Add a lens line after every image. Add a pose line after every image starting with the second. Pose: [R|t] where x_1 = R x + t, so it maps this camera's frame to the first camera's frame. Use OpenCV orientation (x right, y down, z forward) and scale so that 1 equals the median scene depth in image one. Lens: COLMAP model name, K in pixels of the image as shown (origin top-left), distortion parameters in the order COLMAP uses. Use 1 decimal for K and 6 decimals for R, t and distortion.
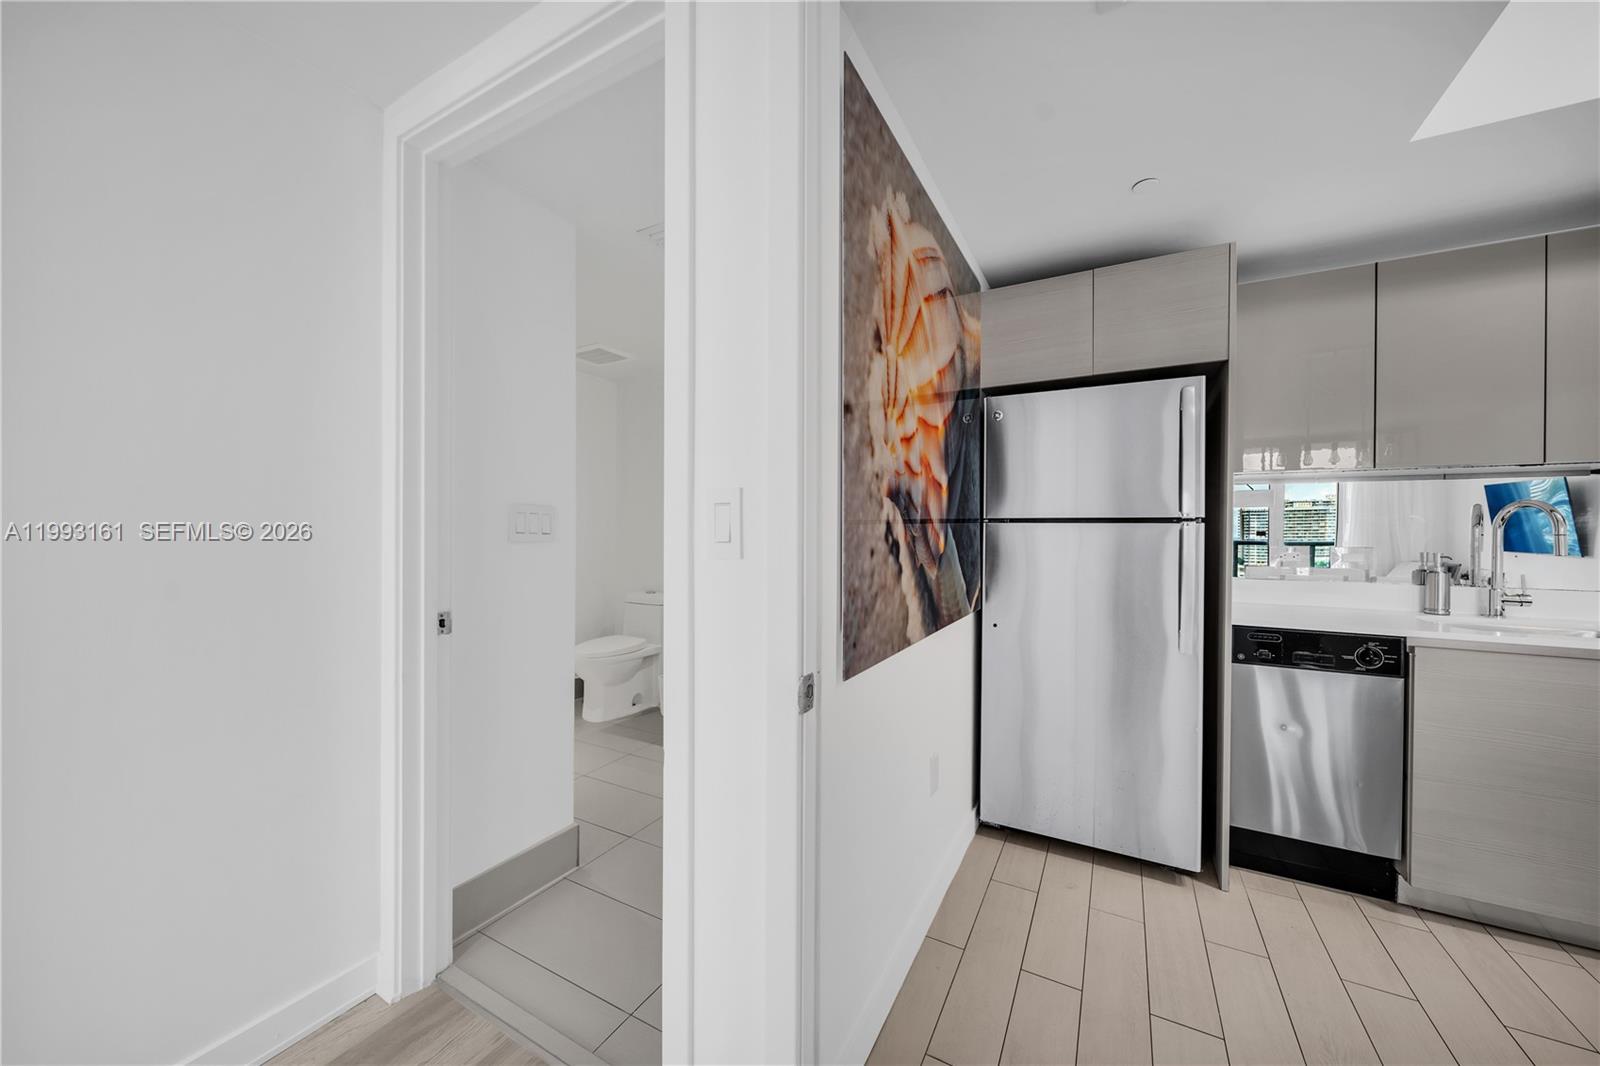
lens RADIAL K [[562.5, 0, 798.0], [0, 562.5, 519.6], [0, 0, 1]] dist [-0.002215, -0.000275]
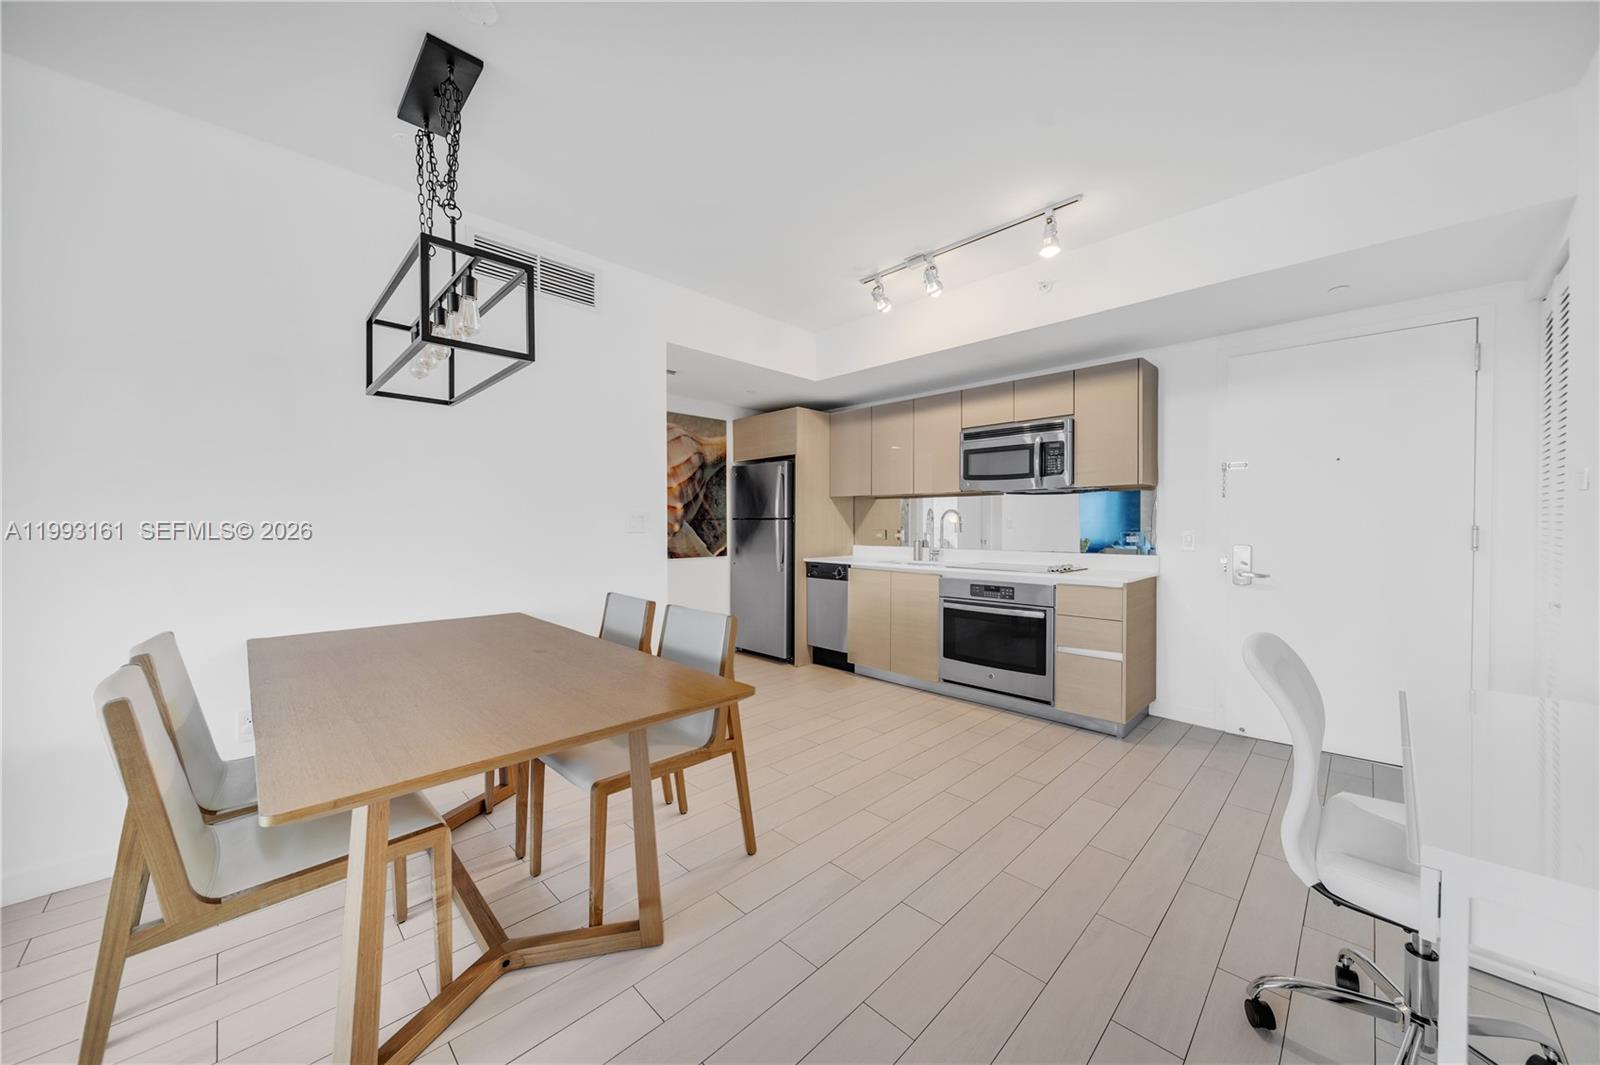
lens RADIAL K [[574.1, 0, 803.7], [0, 574.1, 522.2], [0, 0, 1]] dist [-0.002869, -0.000471]
pose [[0.963448, -0.009511, -0.267728, 1.479065], [0.011859, 0.999904, 0.007154, -0.001857], [0.267634, -0.010067, 0.963468, -1.436452]]
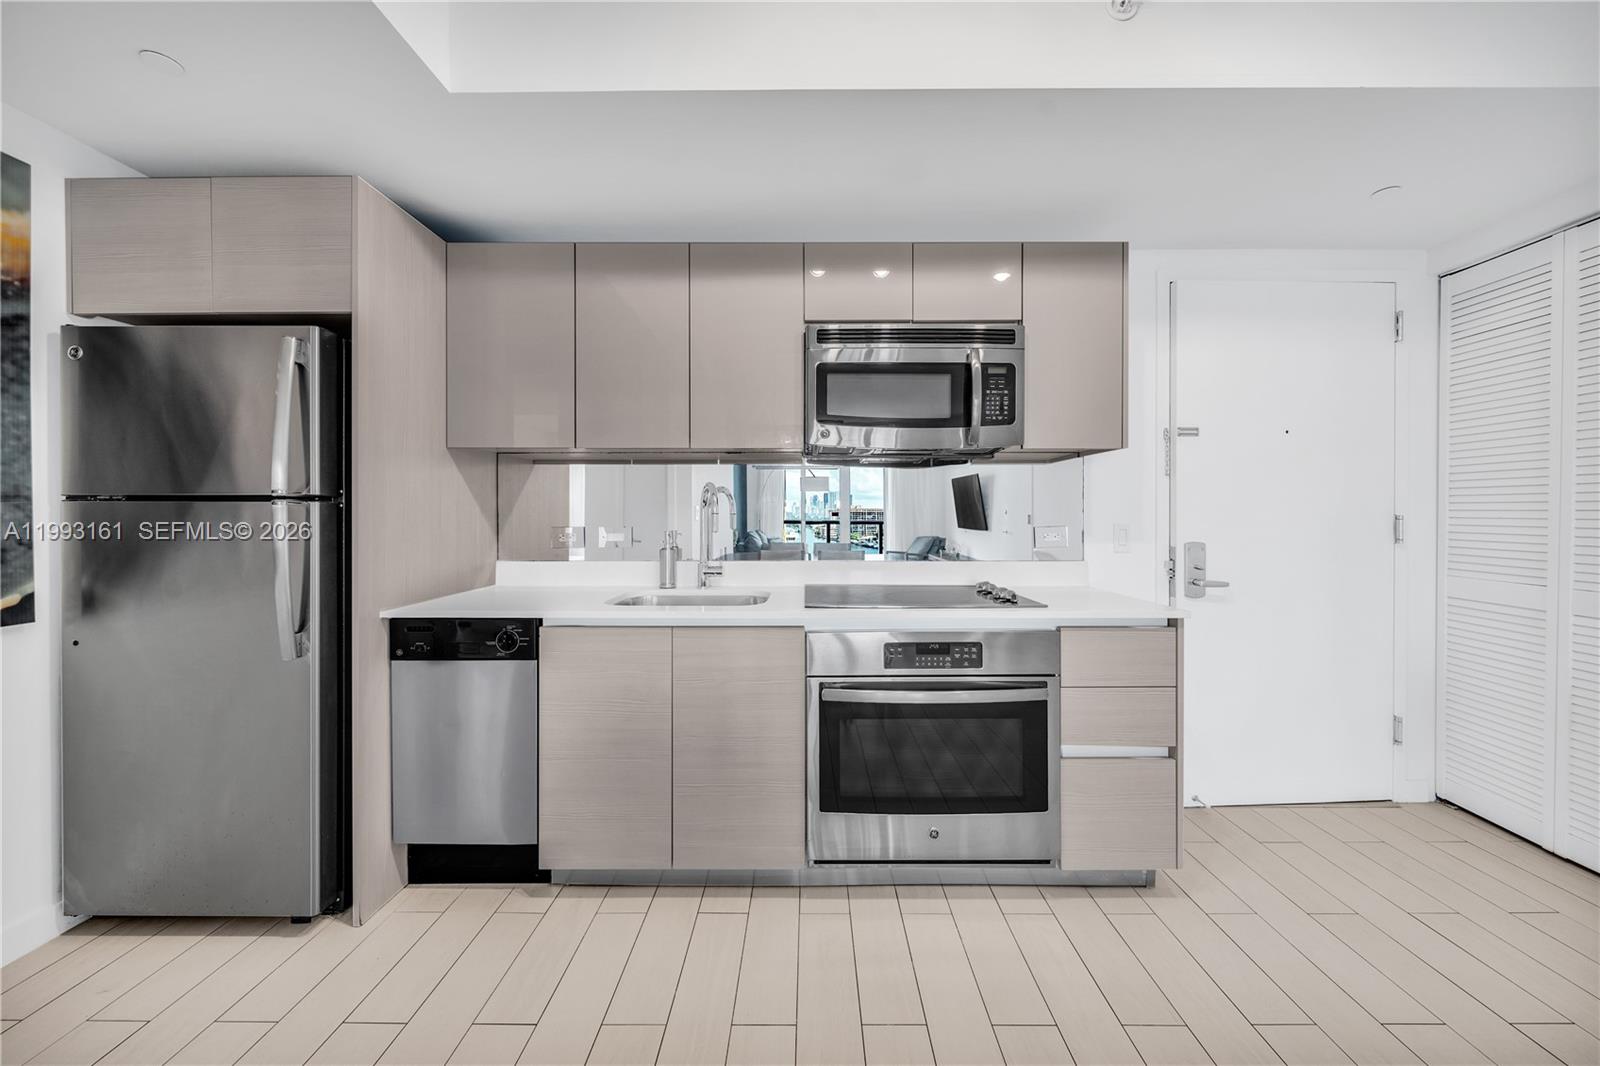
lens RADIAL K [[574.1, 0, 803.7], [0, 574.1, 522.7], [0, 0, 1]] dist [-0.002869, -0.000471]
pose [[0.874640, -0.013842, 0.484576, 0.943554], [0.002469, 0.999707, 0.024100, 0.018296], [-0.484768, -0.019882, 0.874417, -0.104457]]
